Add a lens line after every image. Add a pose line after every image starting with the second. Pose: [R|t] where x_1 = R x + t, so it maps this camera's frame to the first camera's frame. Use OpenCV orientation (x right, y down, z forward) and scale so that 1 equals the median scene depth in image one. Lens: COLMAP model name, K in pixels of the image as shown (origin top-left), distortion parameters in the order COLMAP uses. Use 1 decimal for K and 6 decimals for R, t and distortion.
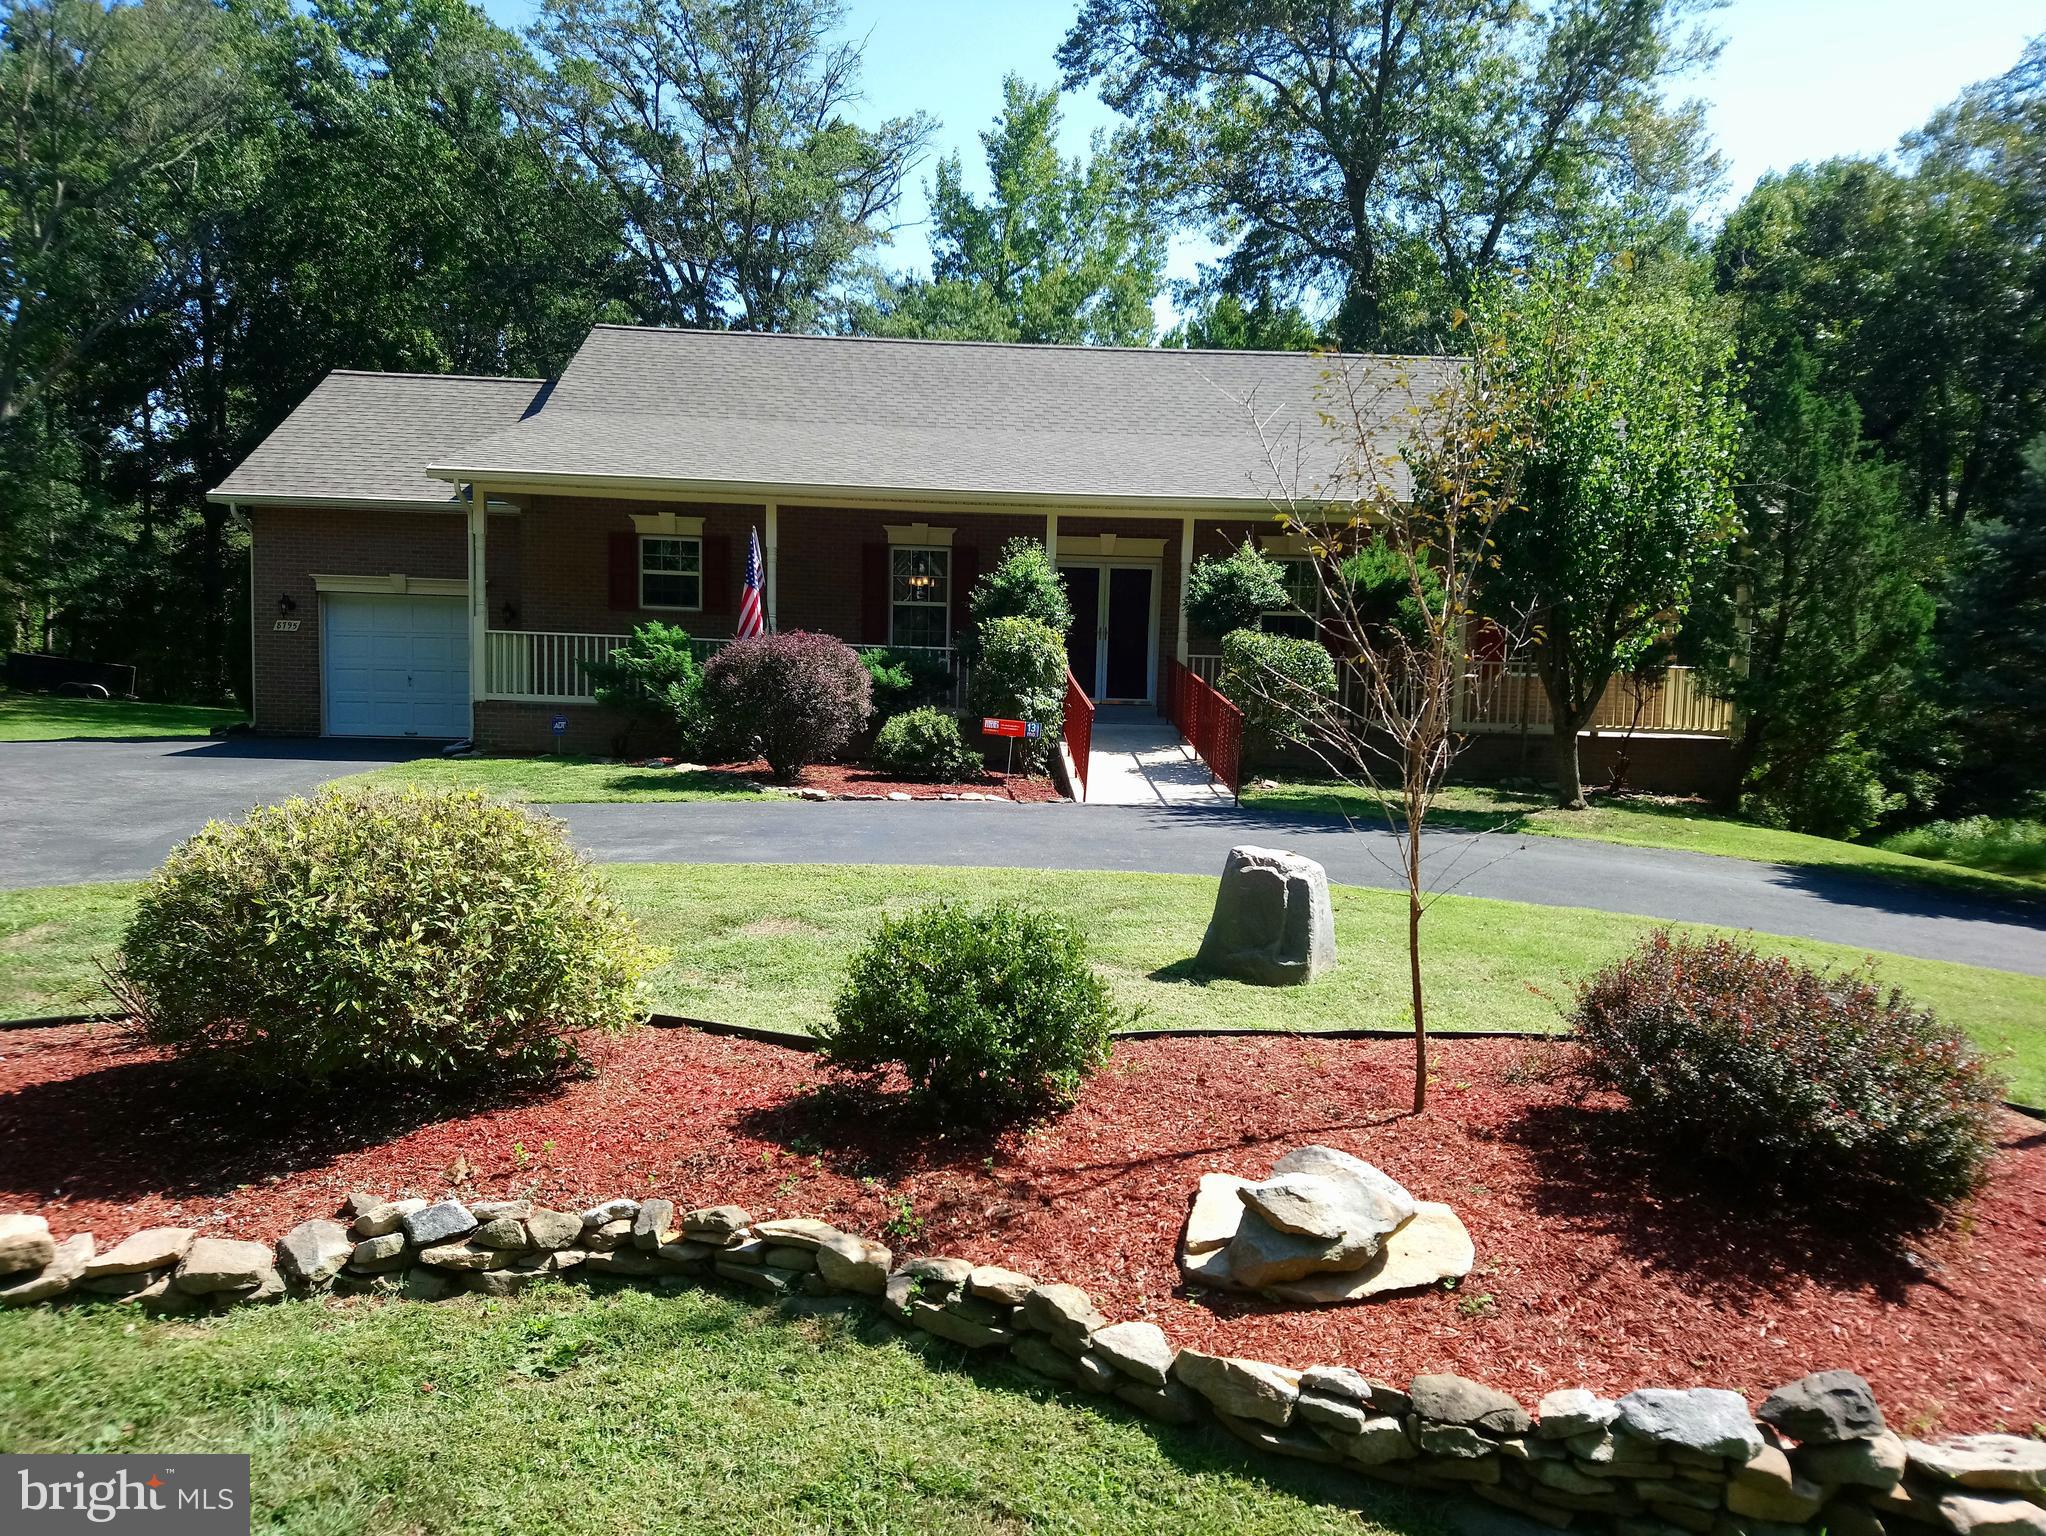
lens RADIAL K [[1404.1, 0, 1026.6], [0, 1404.1, 766.3], [0, 0, 1]] dist [0.000249, 0.003750]
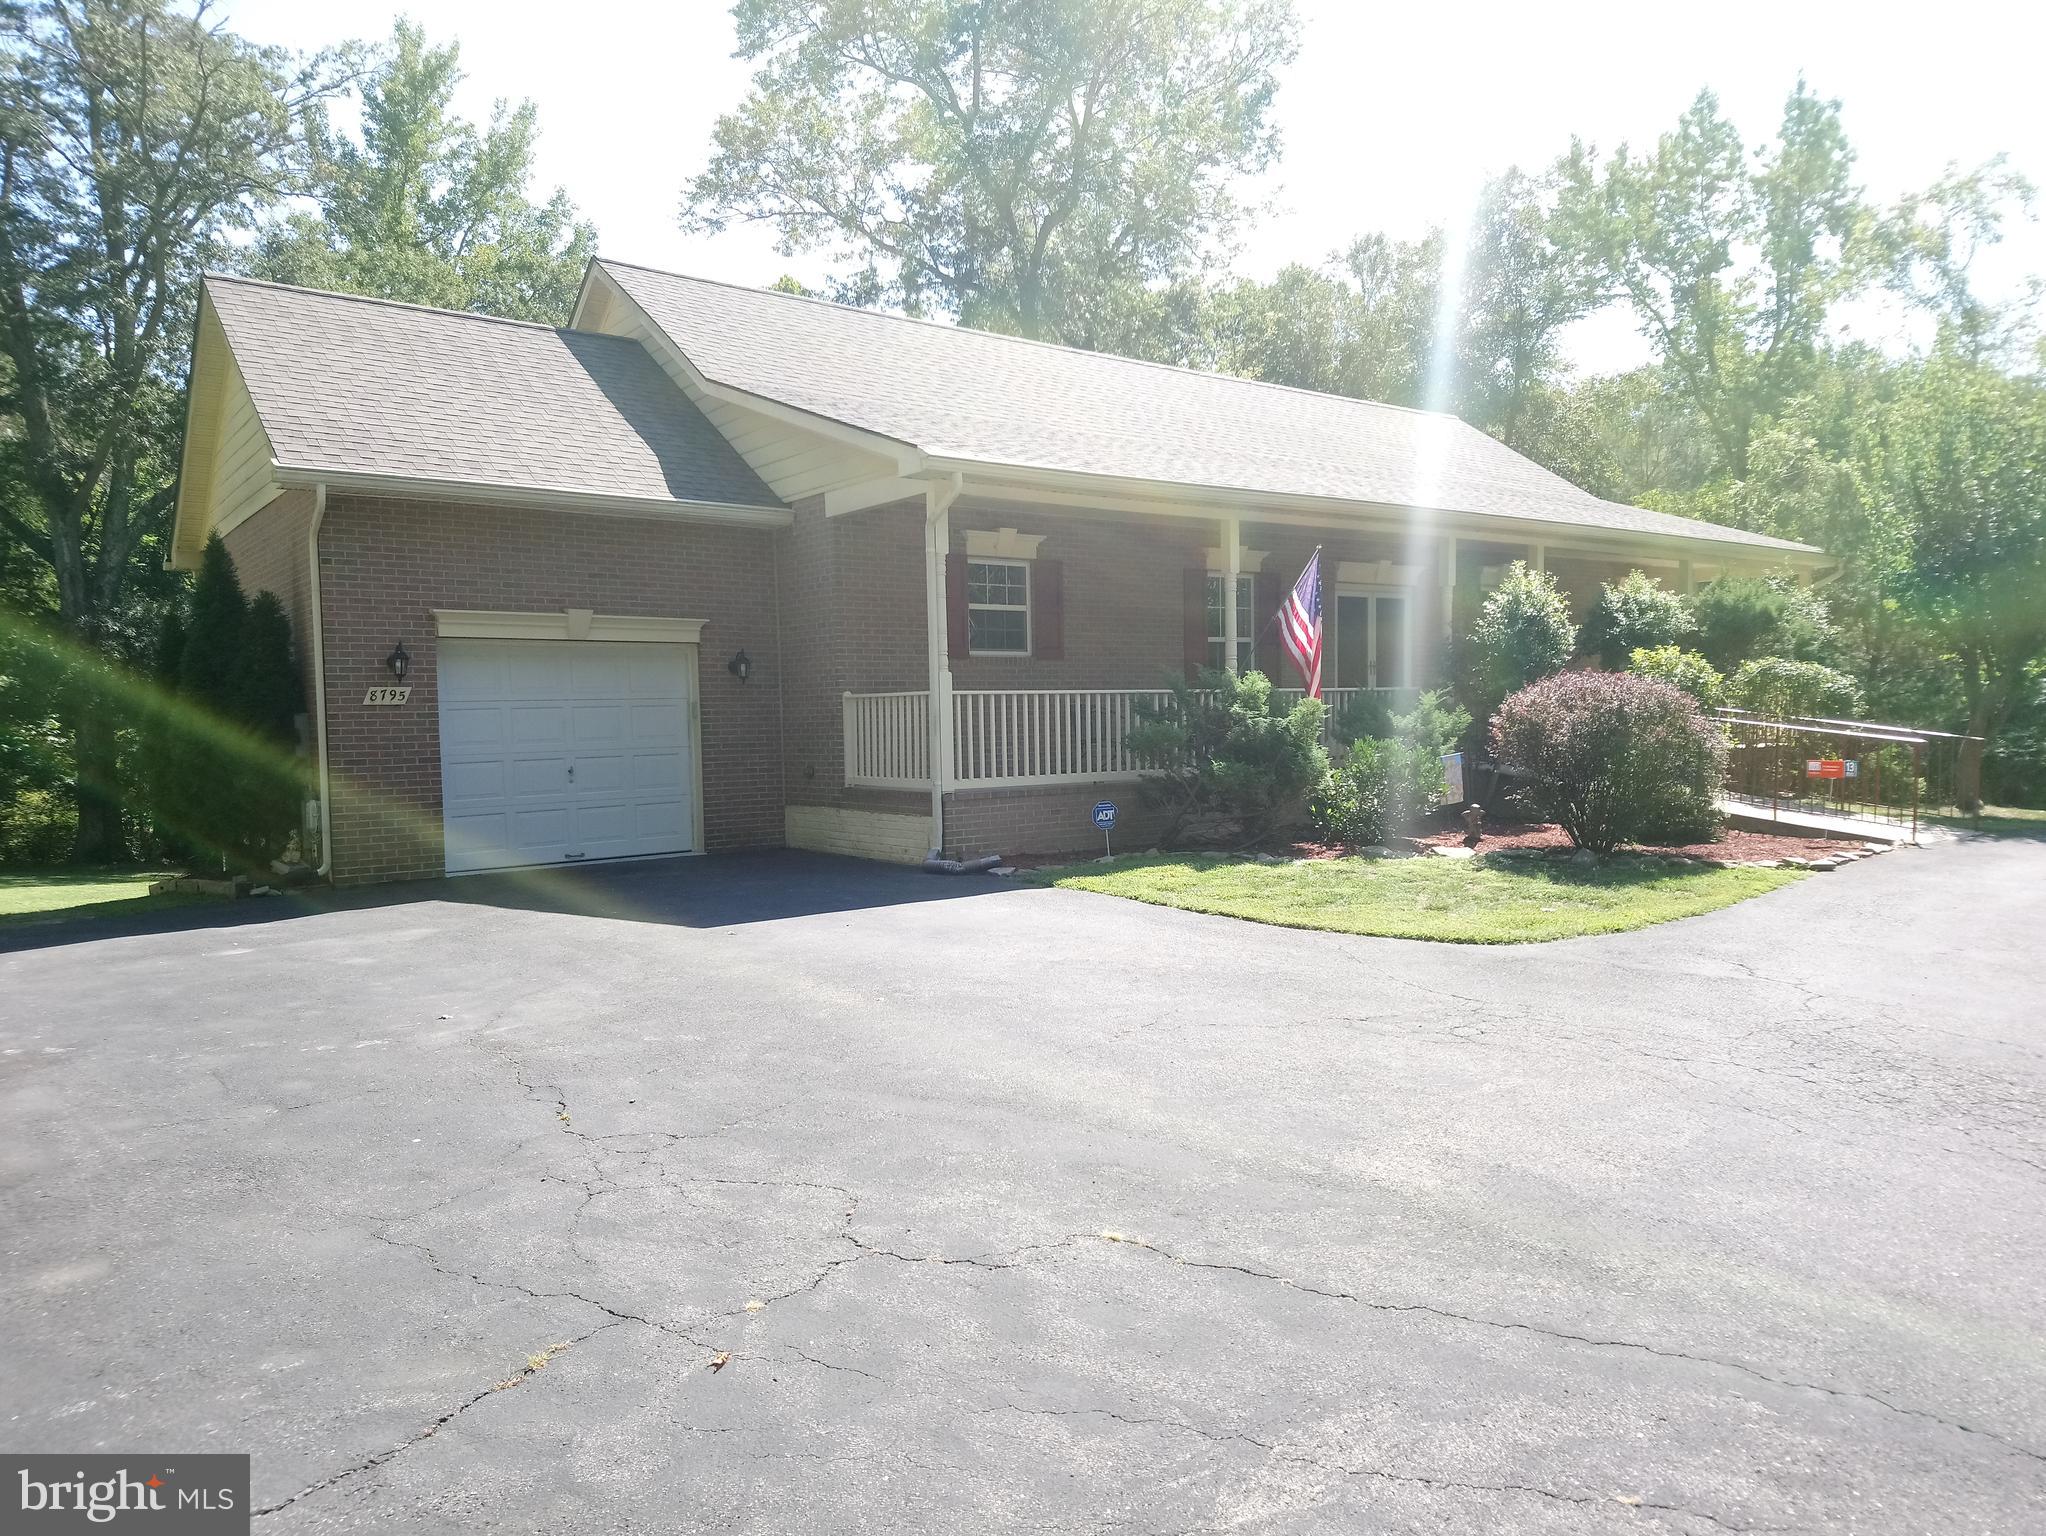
lens RADIAL K [[1404.1, 0, 1024.2], [0, 1404.1, 770.7], [0, 0, 1]] dist [0.000249, 0.003750]
pose [[0.808067, -0.069329, 0.584997, -0.689271], [0.082491, 0.996583, 0.004160, -0.051715], [-0.583286, 0.044895, 0.811025, 0.382696]]
